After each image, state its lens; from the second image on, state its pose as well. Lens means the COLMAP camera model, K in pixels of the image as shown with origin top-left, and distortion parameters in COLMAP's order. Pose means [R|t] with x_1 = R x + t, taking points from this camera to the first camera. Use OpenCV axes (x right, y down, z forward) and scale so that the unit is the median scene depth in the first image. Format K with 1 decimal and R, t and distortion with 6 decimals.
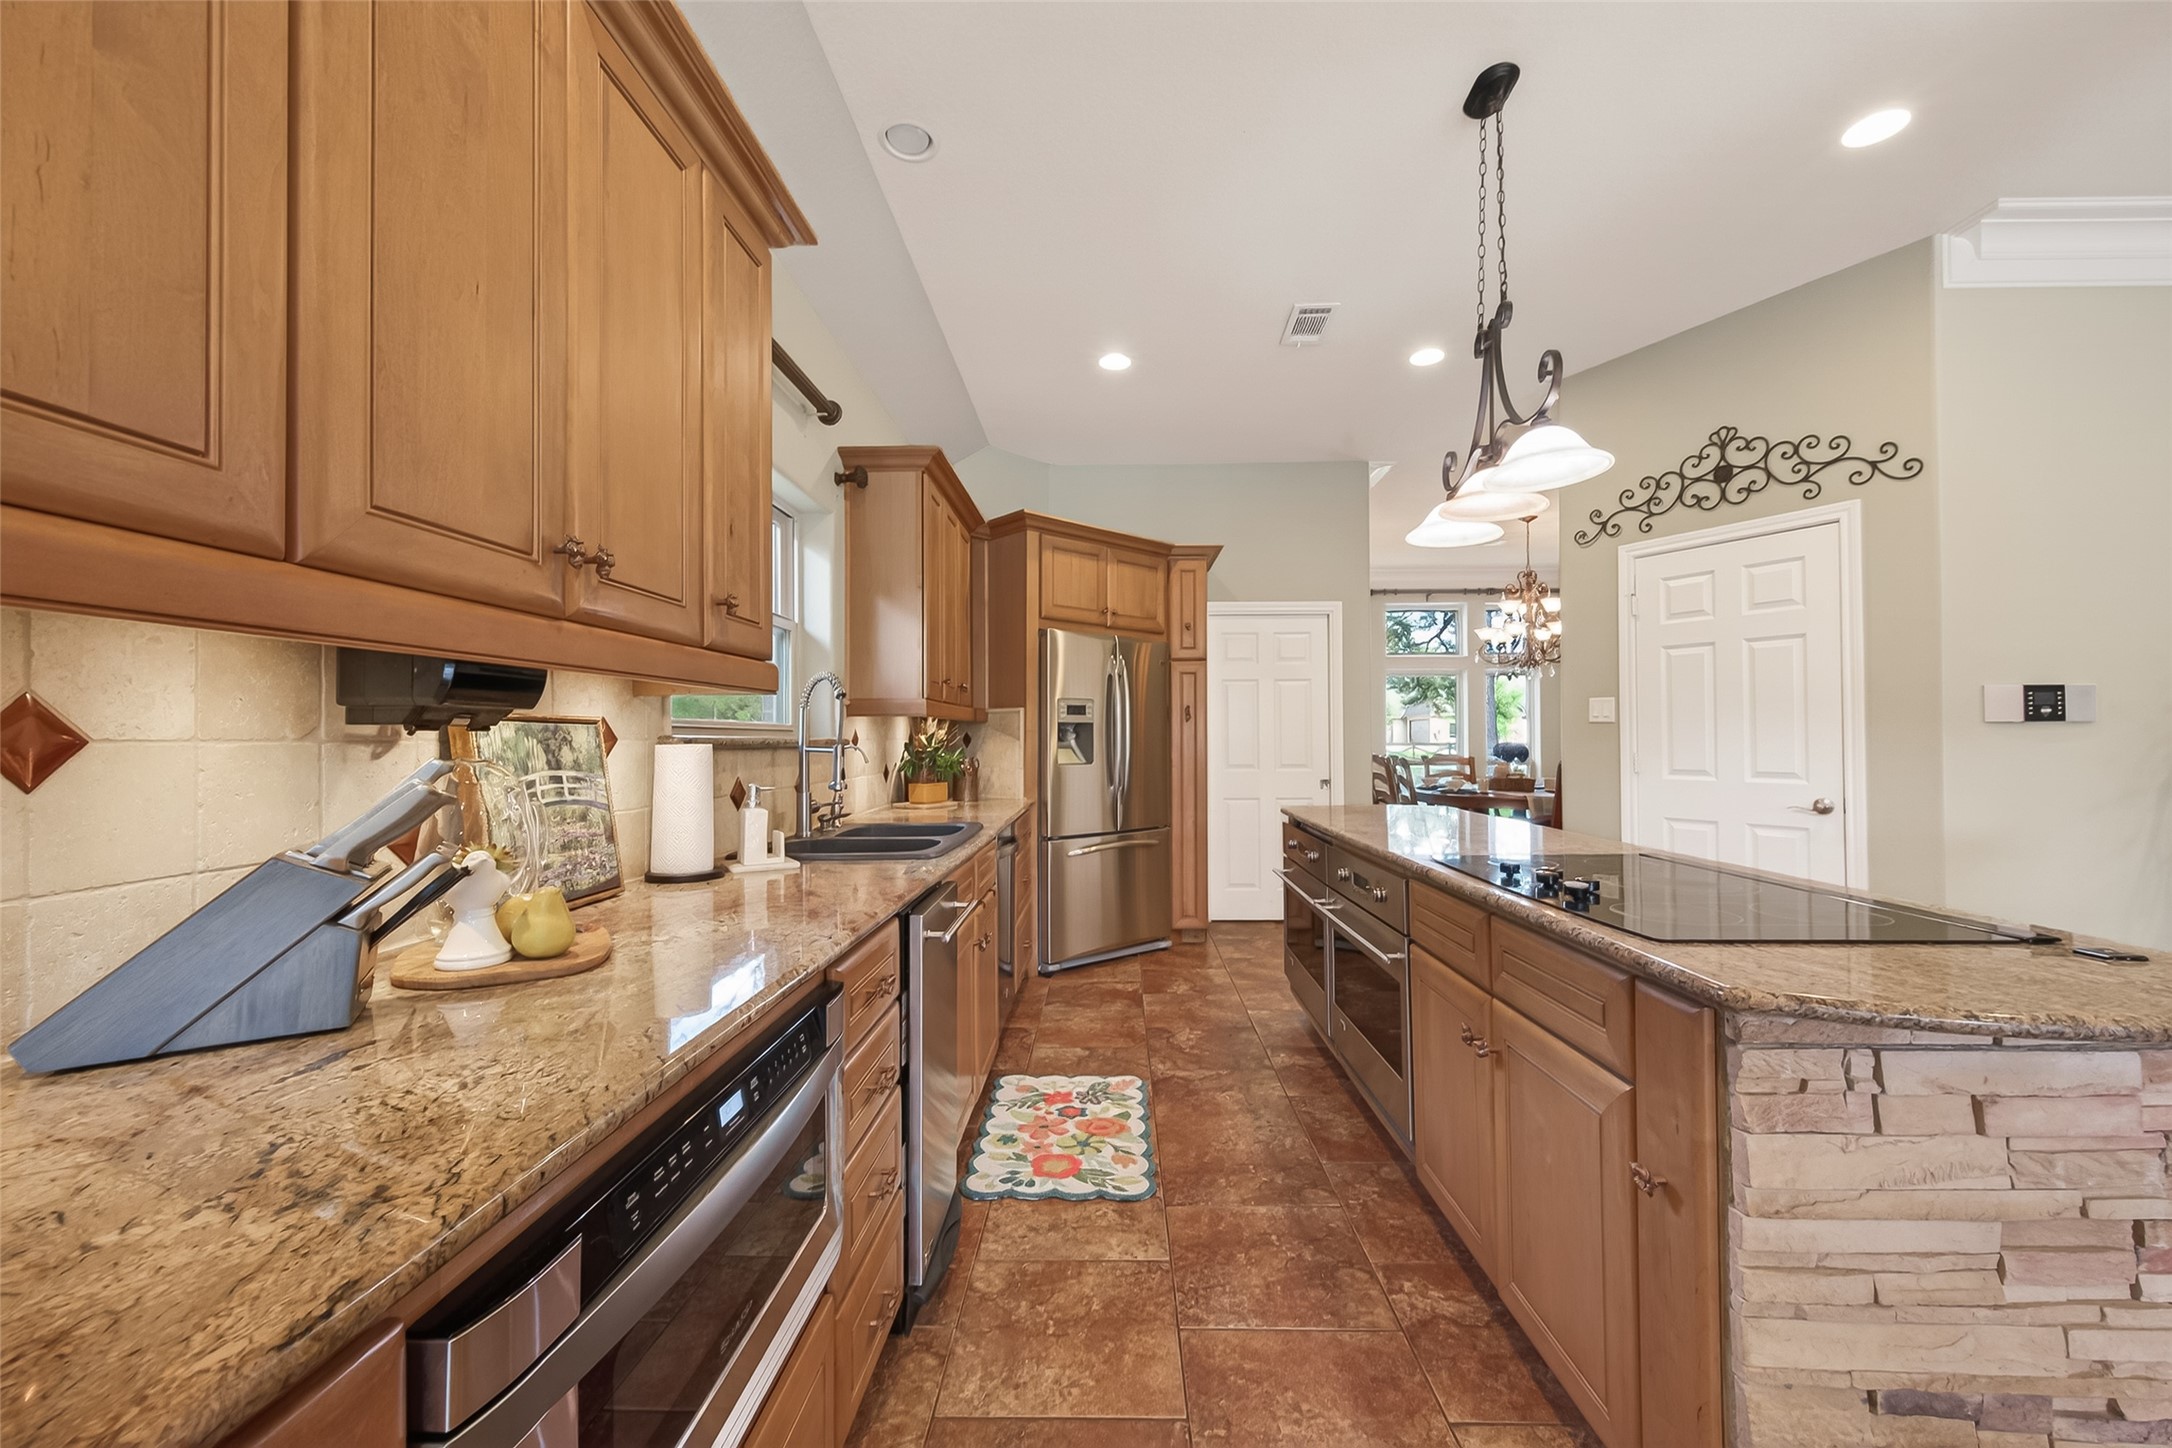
lens RADIAL K [[844.9, 0, 1088.9], [0, 844.9, 728.1], [0, 0, 1]] dist [0.001627, -0.000480]
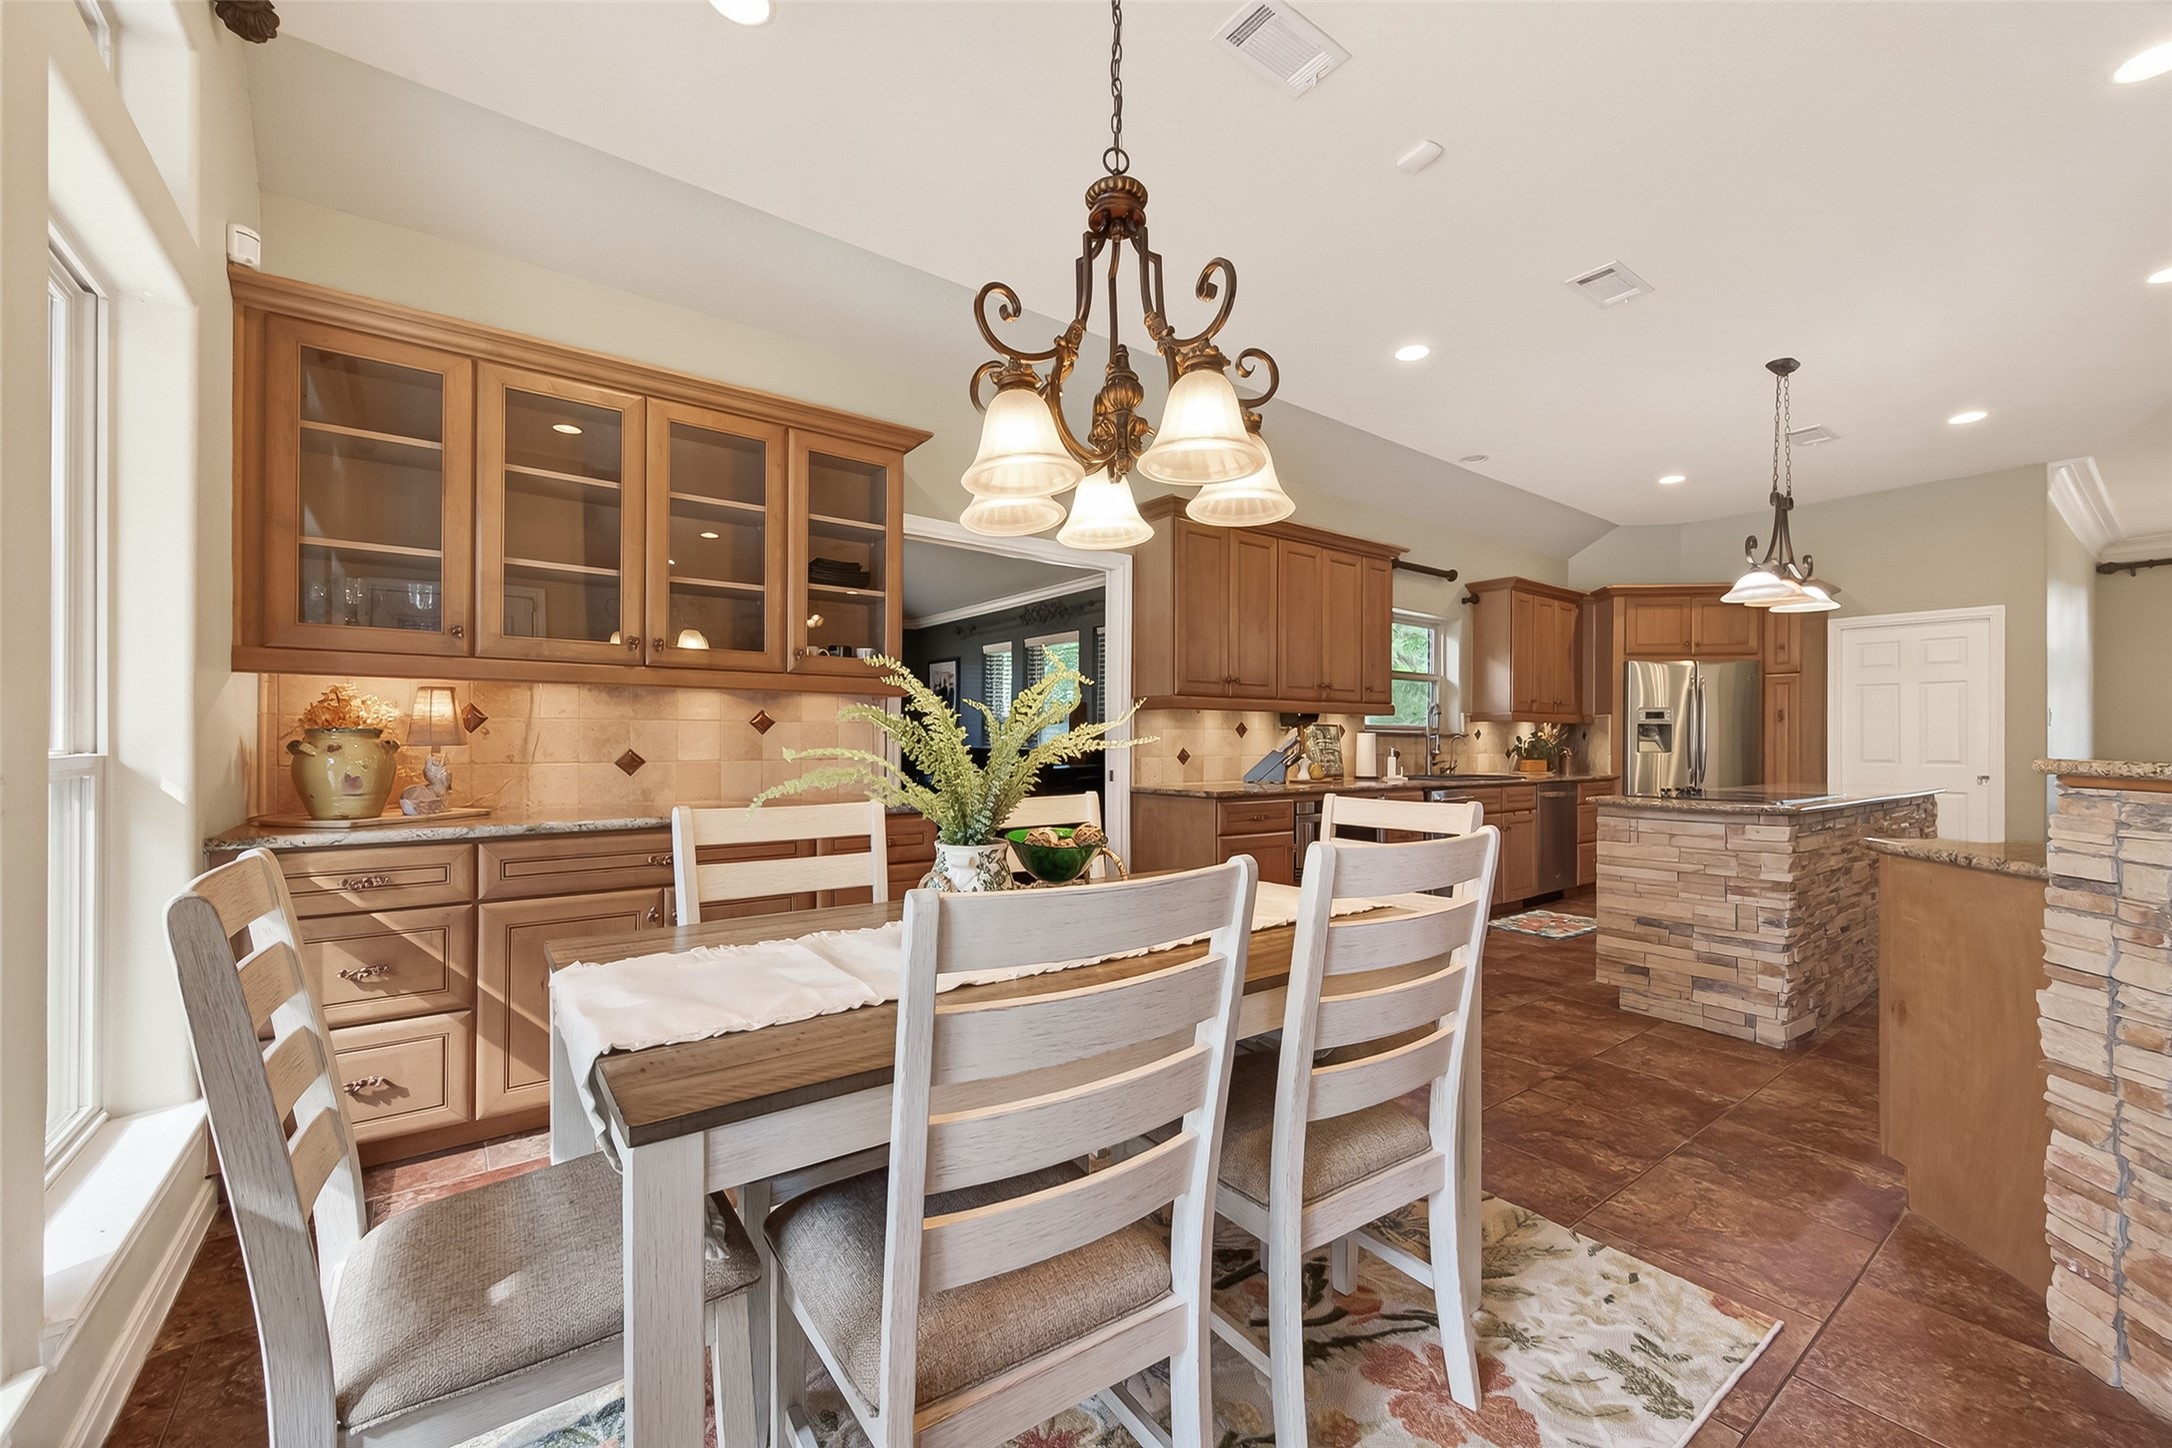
lens RADIAL K [[844.9, 0, 1088.9], [0, 844.9, 728.1], [0, 0, 1]] dist [0.001627, -0.000480]
pose [[0.621625, -0.003844, -0.783305, 0.728051], [0.001287, 0.999992, -0.003886, 0.007317], [0.783314, 0.001408, 0.621625, -0.939648]]
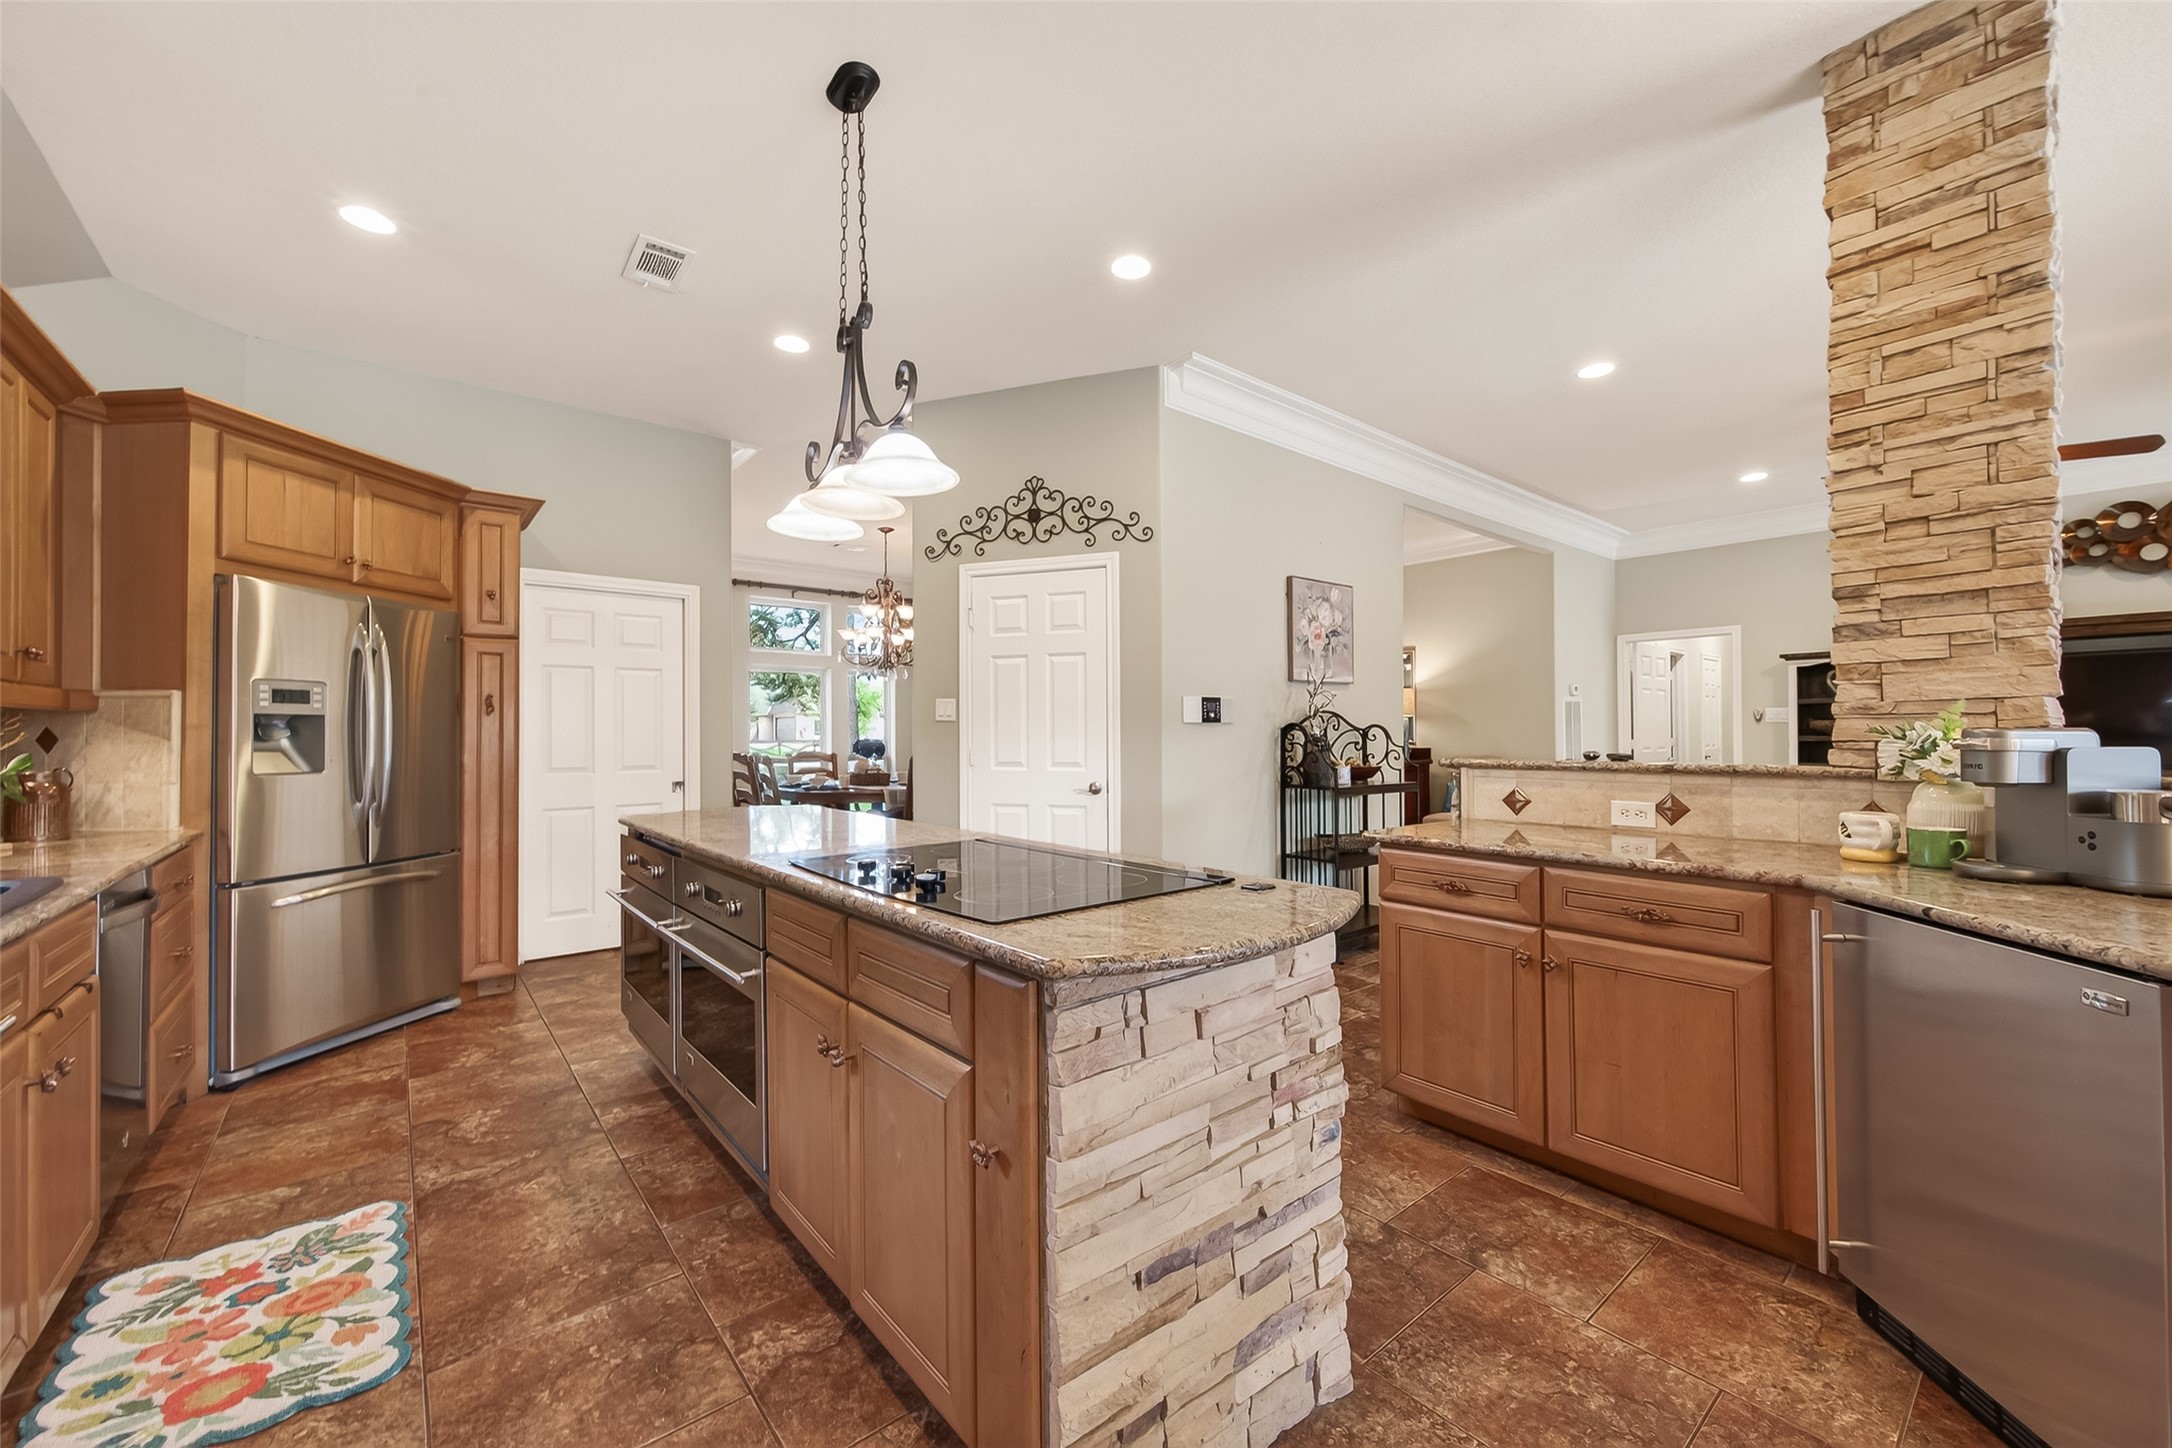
lens RADIAL K [[849.1, 0, 1097.6], [0, 849.1, 723.2], [0, 0, 1]] dist [0.013903, -0.004536]
pose [[0.748988, 0.007407, 0.662542, 0.021505], [-0.005513, 0.999973, -0.004948, 0.000668], [-0.662561, 0.000054, 0.749008, 0.040562]]
